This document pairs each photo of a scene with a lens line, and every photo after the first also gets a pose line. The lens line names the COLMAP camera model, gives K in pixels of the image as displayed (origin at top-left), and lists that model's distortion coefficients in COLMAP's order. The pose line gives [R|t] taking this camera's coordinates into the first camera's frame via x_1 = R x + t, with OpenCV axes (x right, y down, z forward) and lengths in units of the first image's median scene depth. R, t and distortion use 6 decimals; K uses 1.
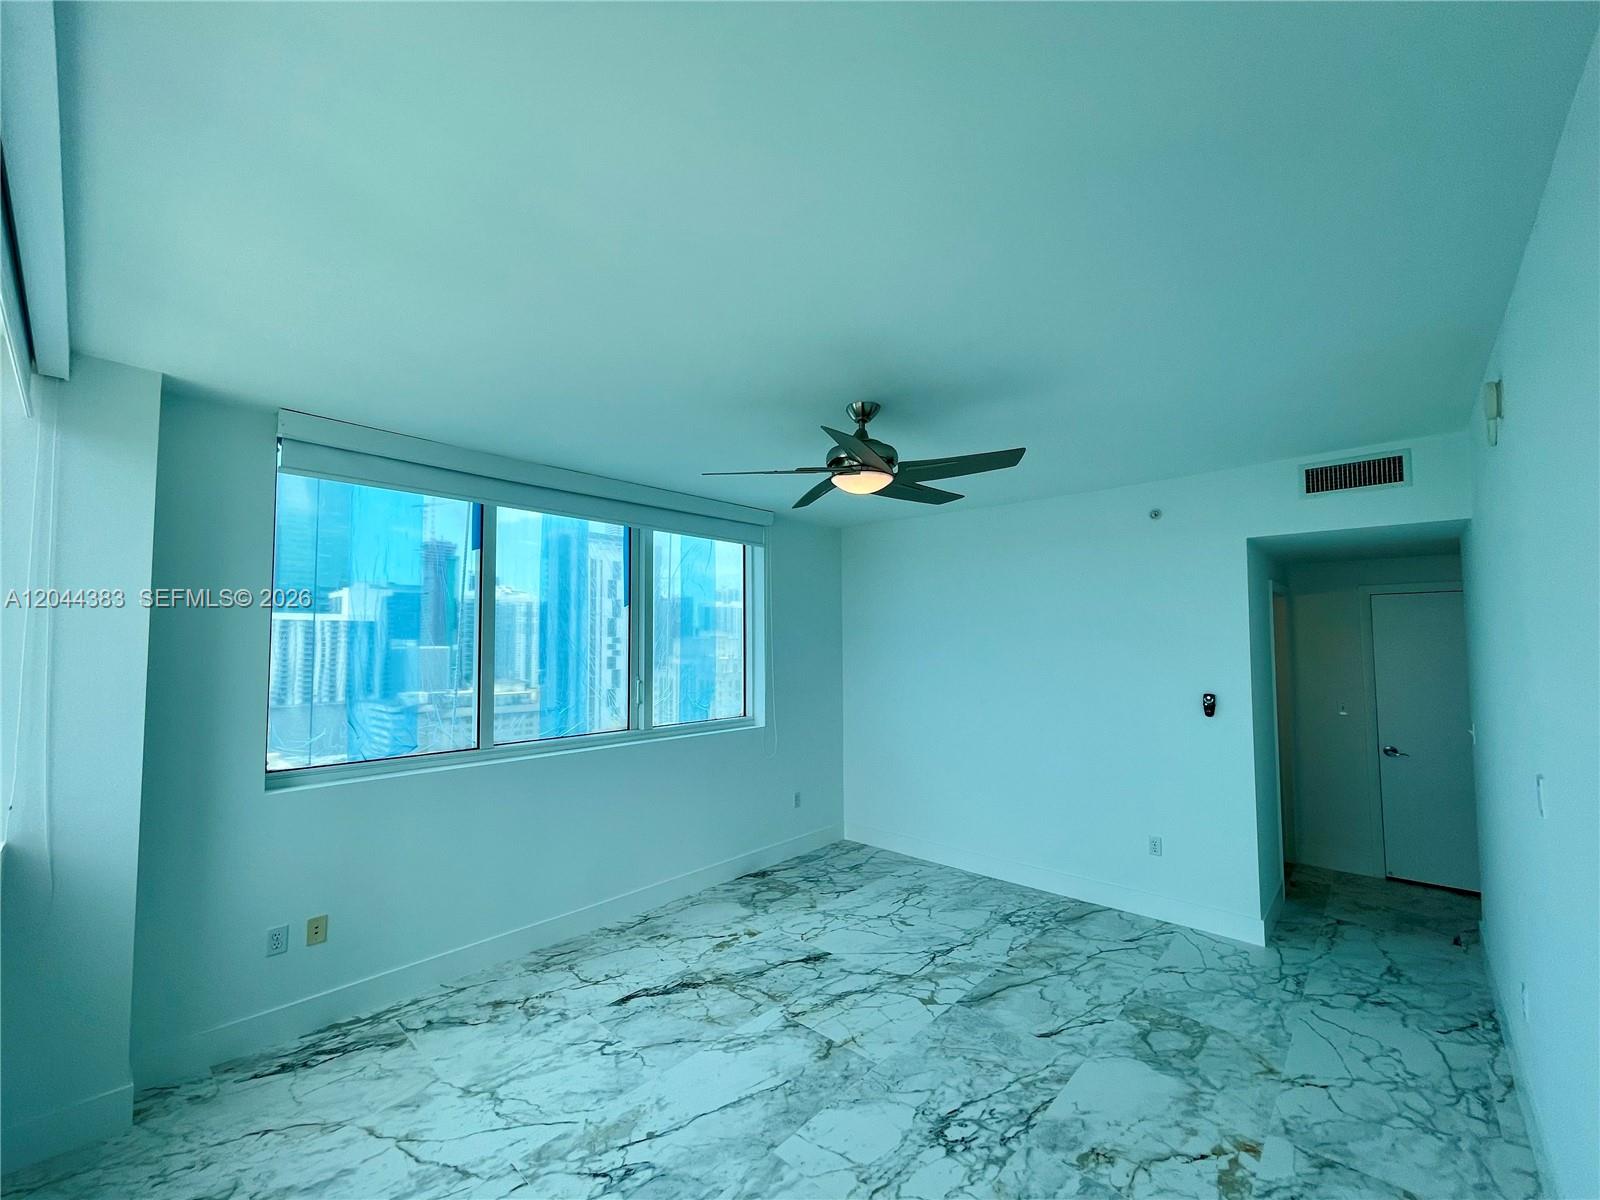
lens RADIAL K [[674.1, 0, 799.1], [0, 674.1, 608.2], [0, 0, 1]] dist [-0.002157, 0.000612]
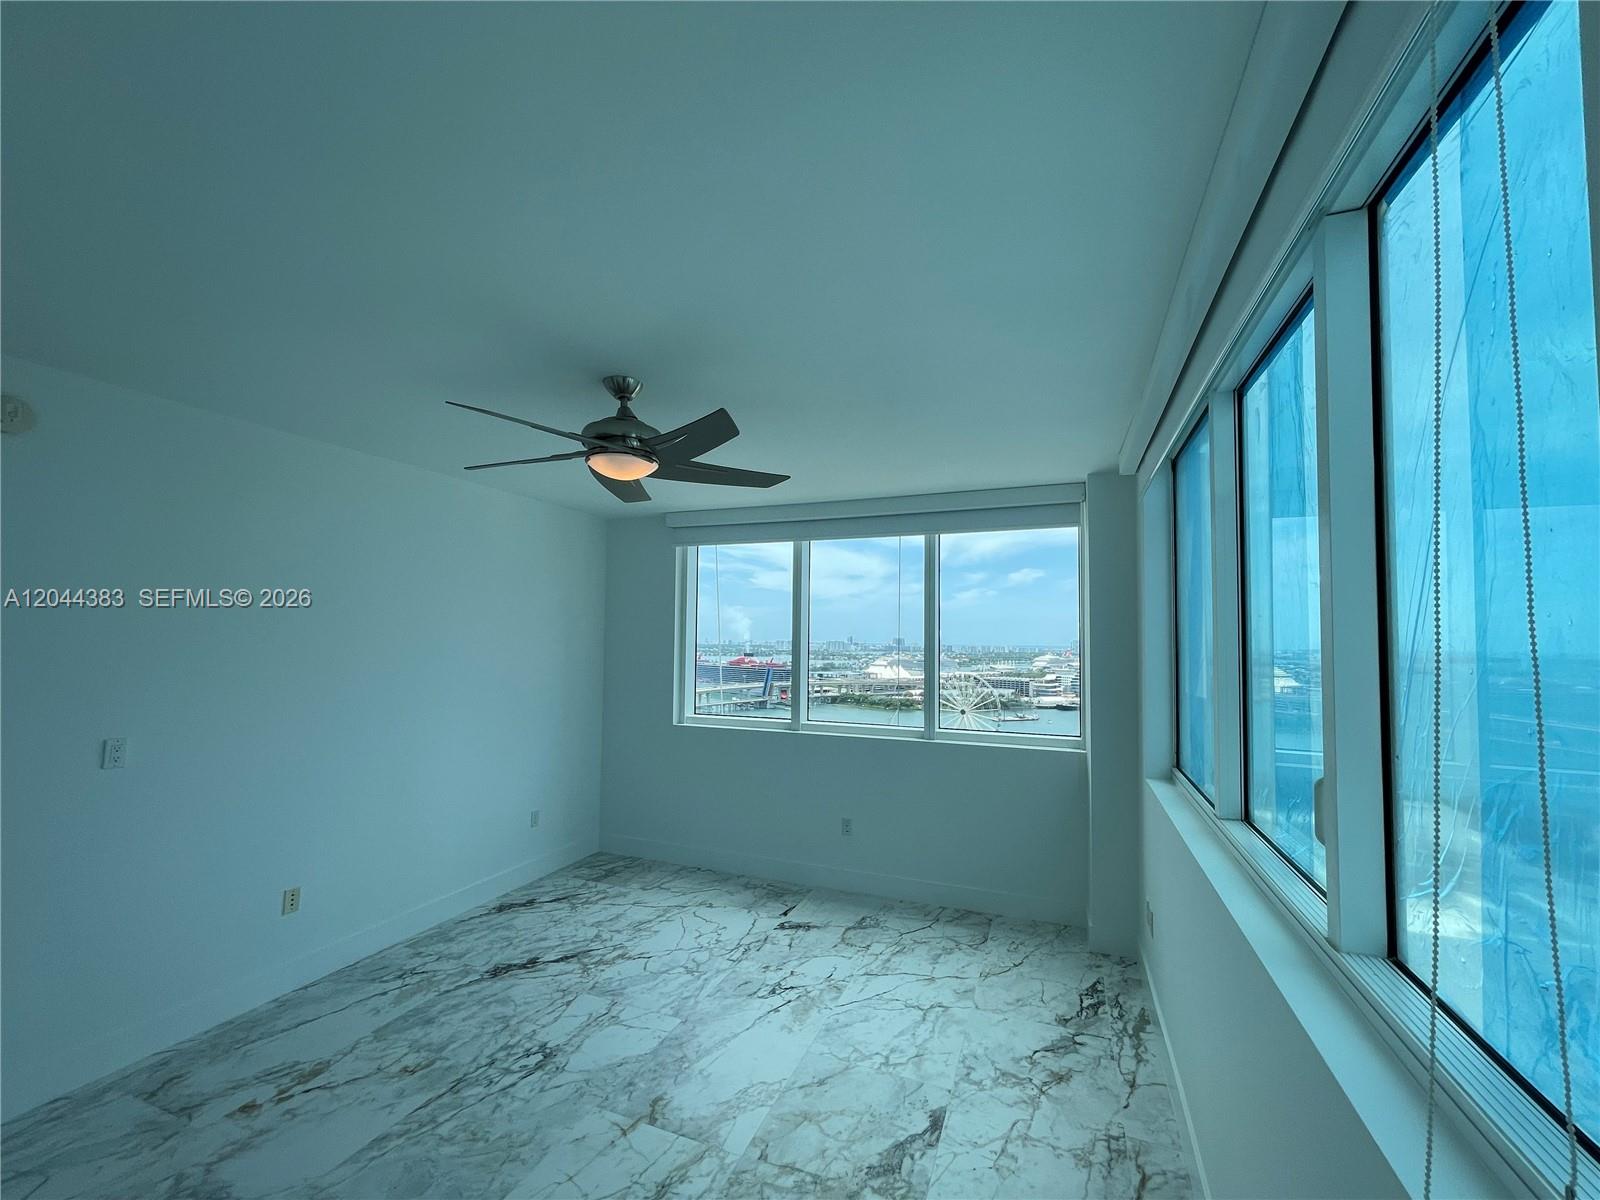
lens RADIAL K [[674.1, 0, 799.1], [0, 674.1, 608.2], [0, 0, 1]] dist [-0.002157, 0.000612]
pose [[-0.939185, -0.022346, -0.342683, 0.170321], [0.011208, 0.995354, -0.095625, 0.085879], [0.343228, -0.093650, -0.934572, 1.841387]]
